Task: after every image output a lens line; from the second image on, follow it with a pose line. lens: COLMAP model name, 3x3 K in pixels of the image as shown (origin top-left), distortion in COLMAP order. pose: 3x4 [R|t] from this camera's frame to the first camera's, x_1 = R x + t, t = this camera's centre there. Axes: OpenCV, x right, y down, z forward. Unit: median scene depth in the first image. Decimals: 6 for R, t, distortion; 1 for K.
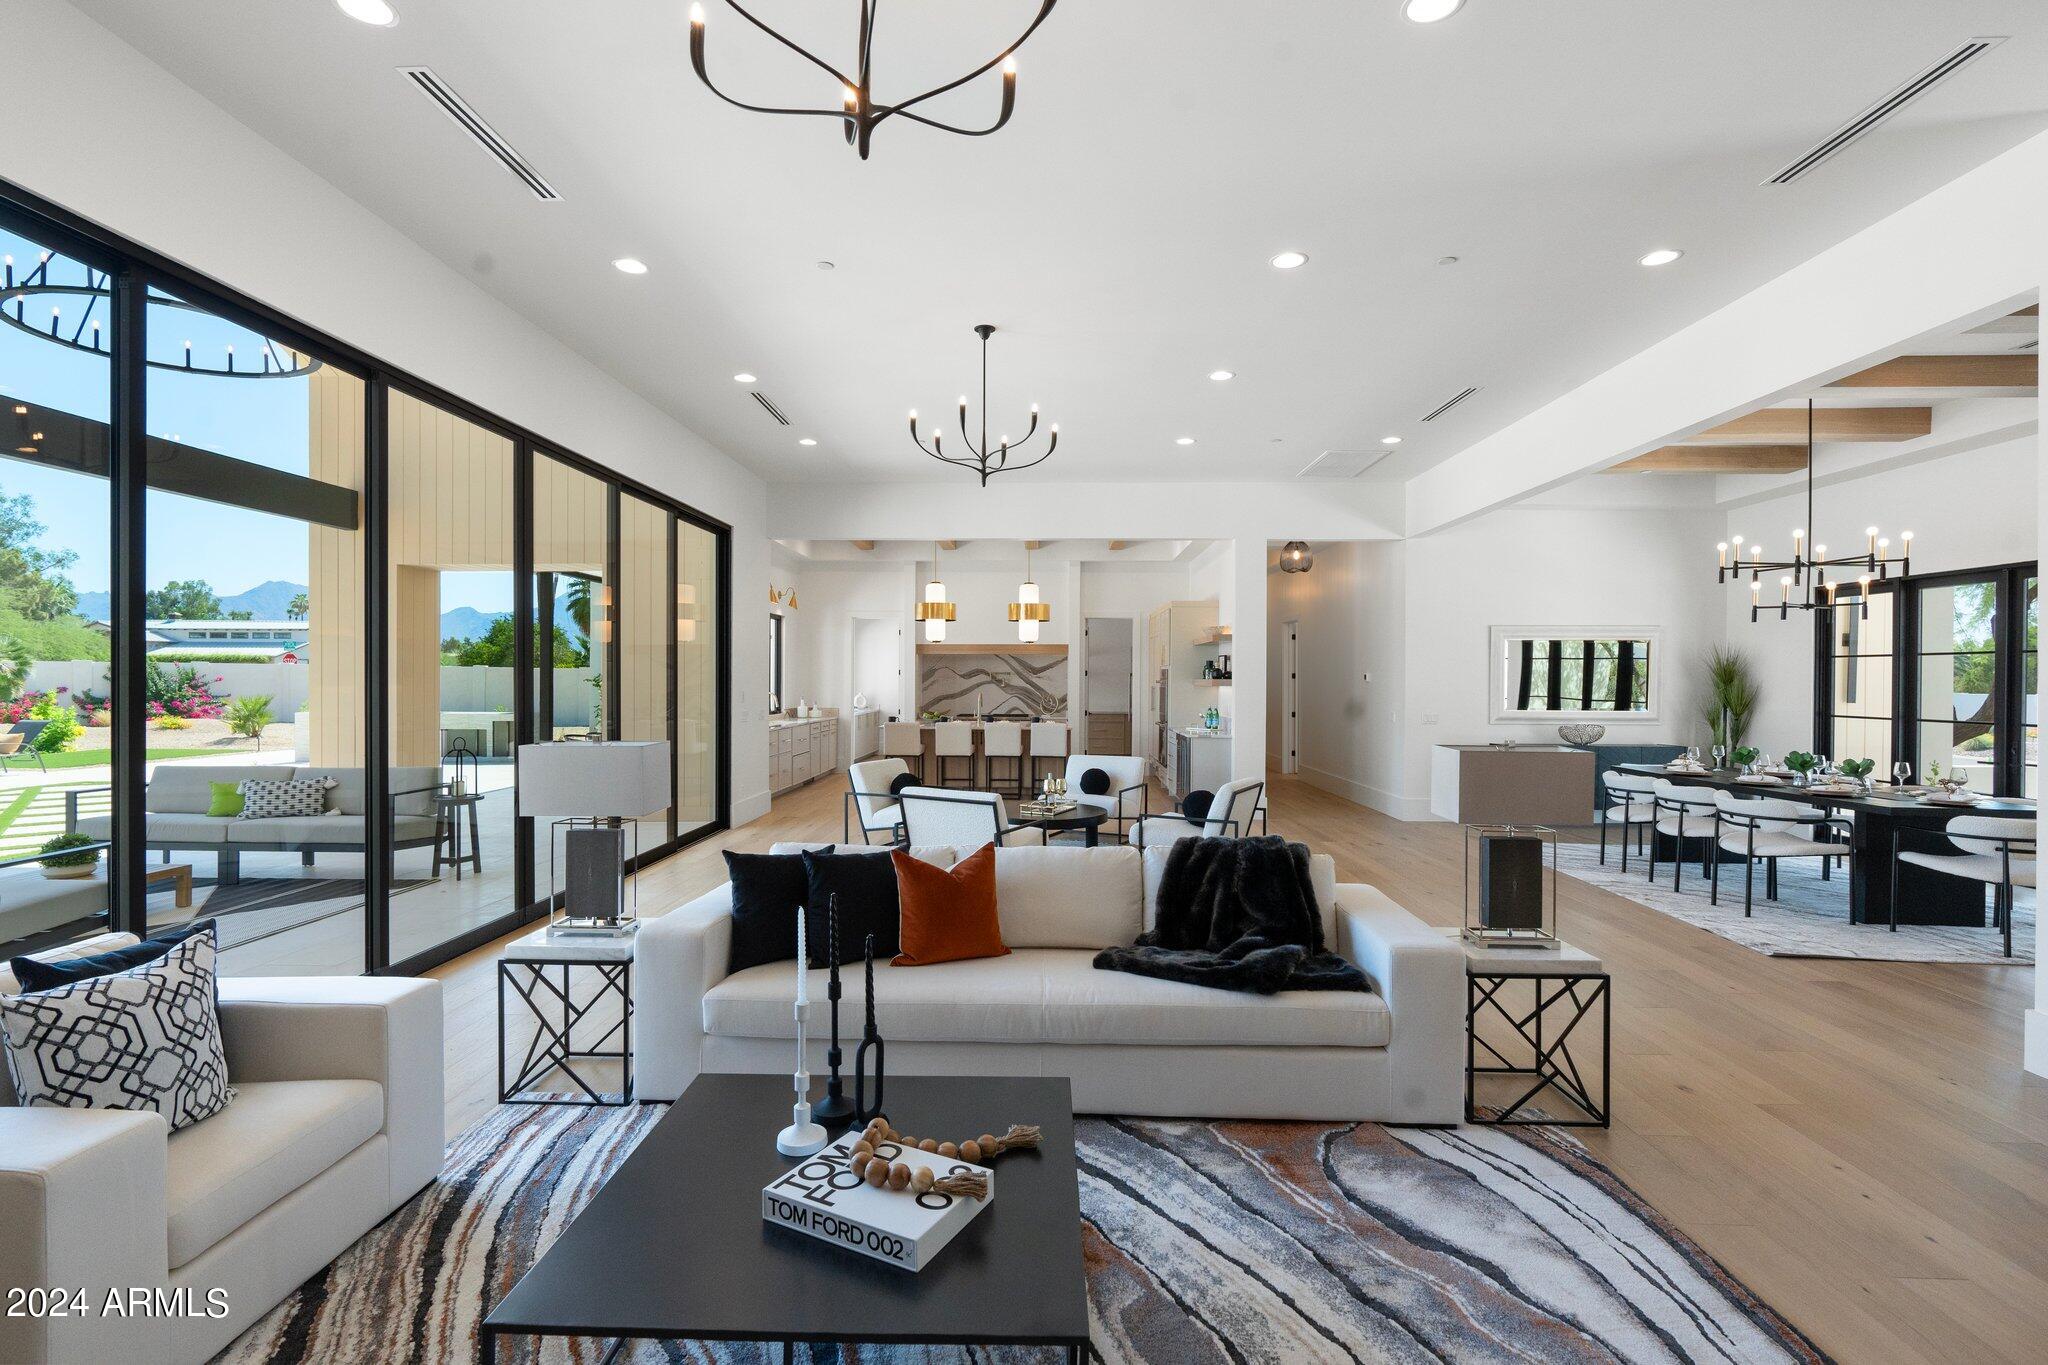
lens RADIAL K [[942.1, 0, 1027.8], [0, 942.1, 700.6], [0, 0, 1]] dist [-0.000195, 0.000300]
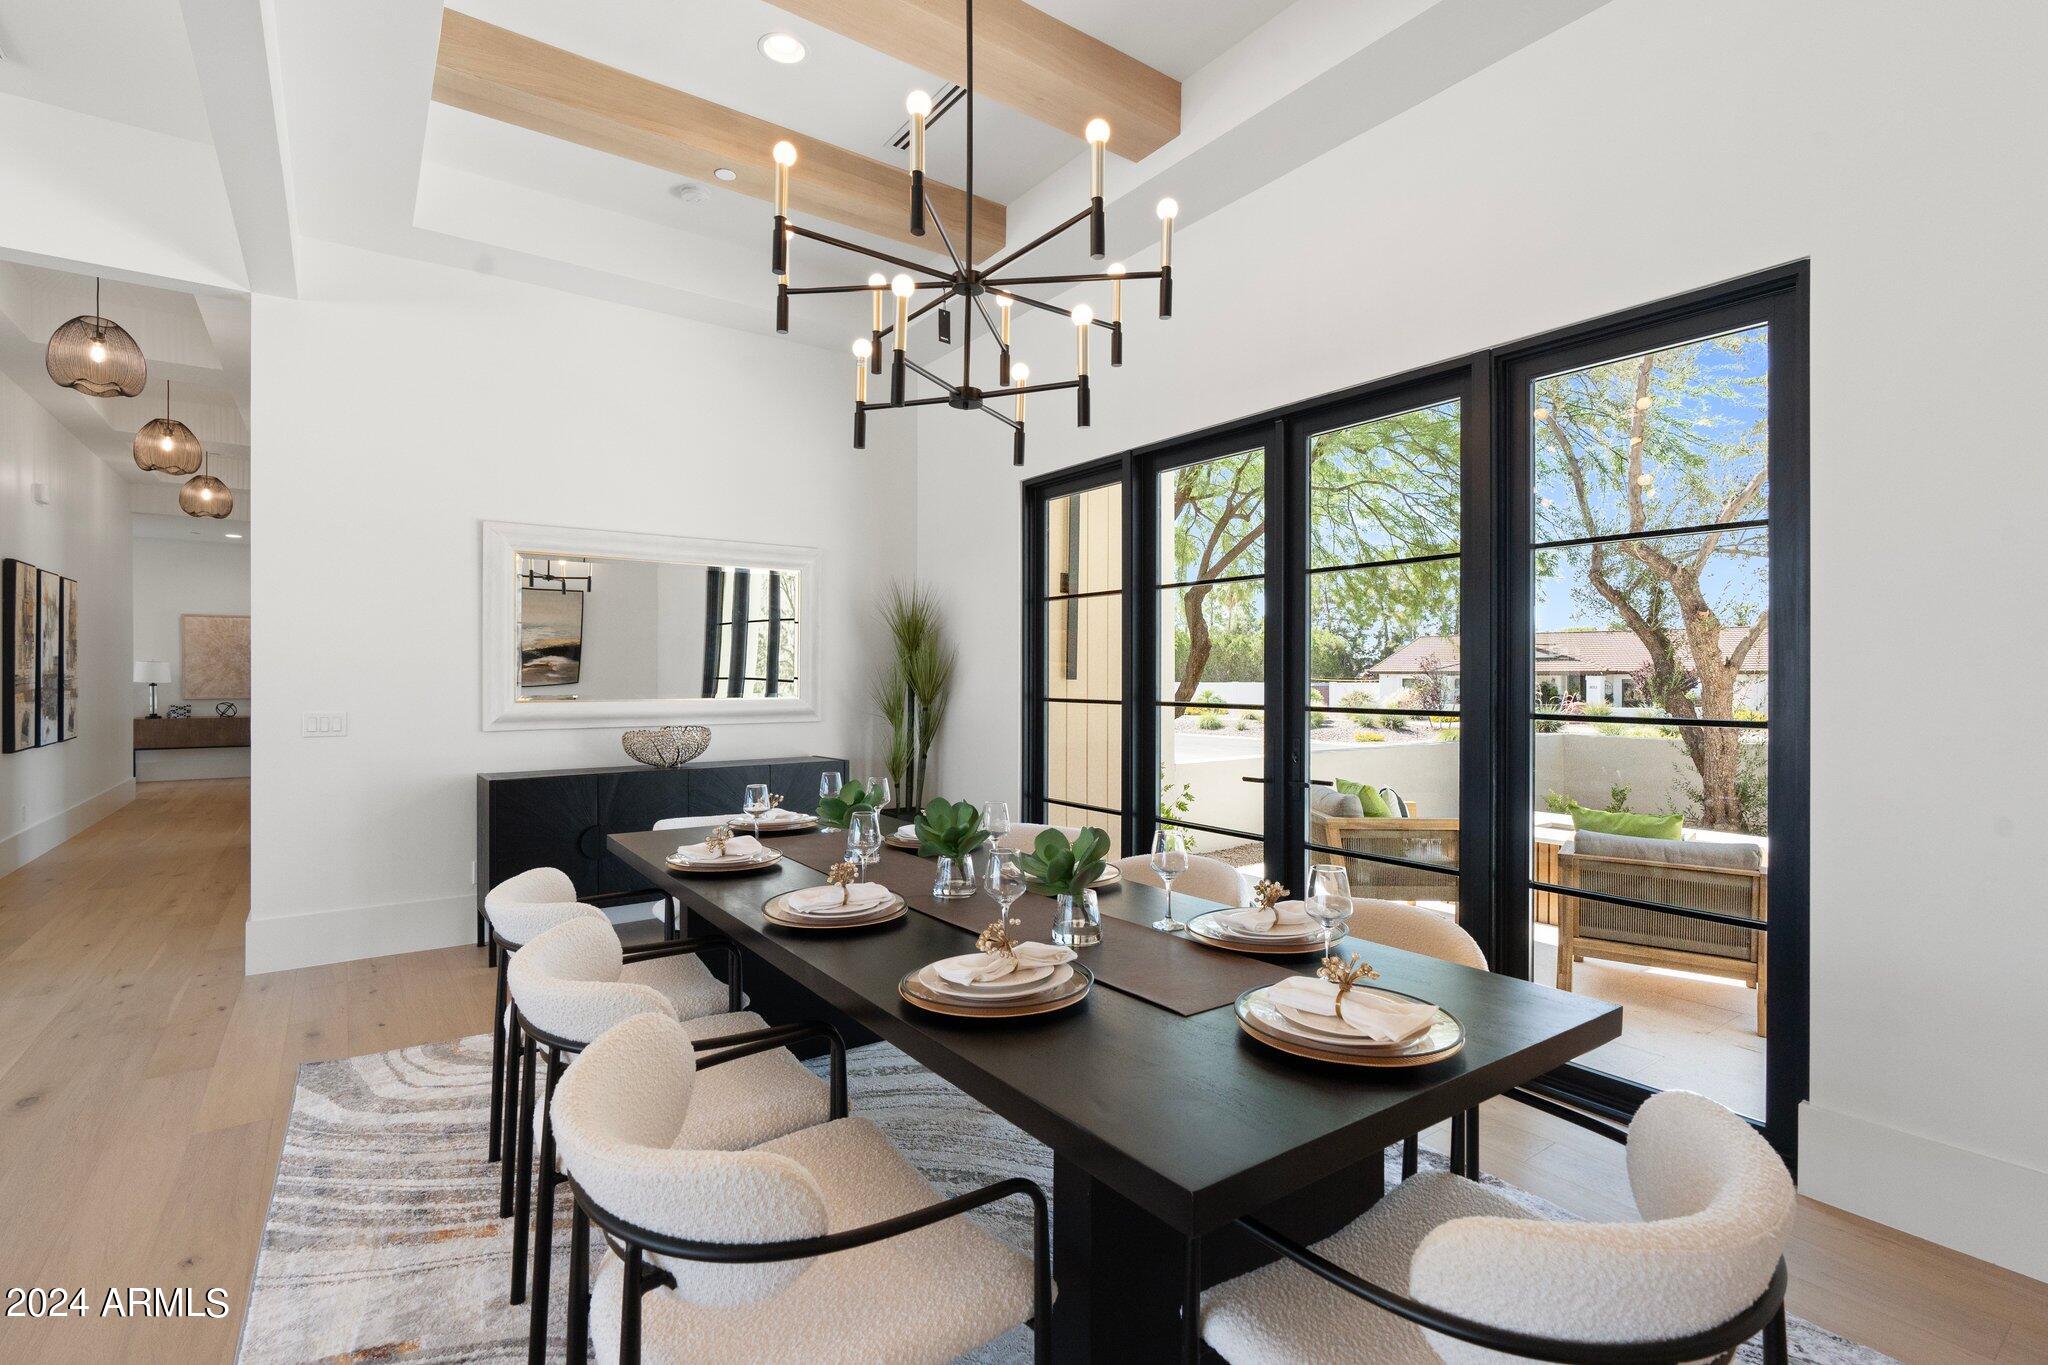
lens RADIAL K [[942.1, 0, 1018.3], [0, 942.1, 678.4], [0, 0, 1]] dist [-0.000195, 0.000300]
pose [[0.790542, -0.006292, 0.612376, 0.446511], [0.014118, 0.999869, -0.007952, 0.006717], [-0.612245, 0.014932, 0.790527, 0.506978]]
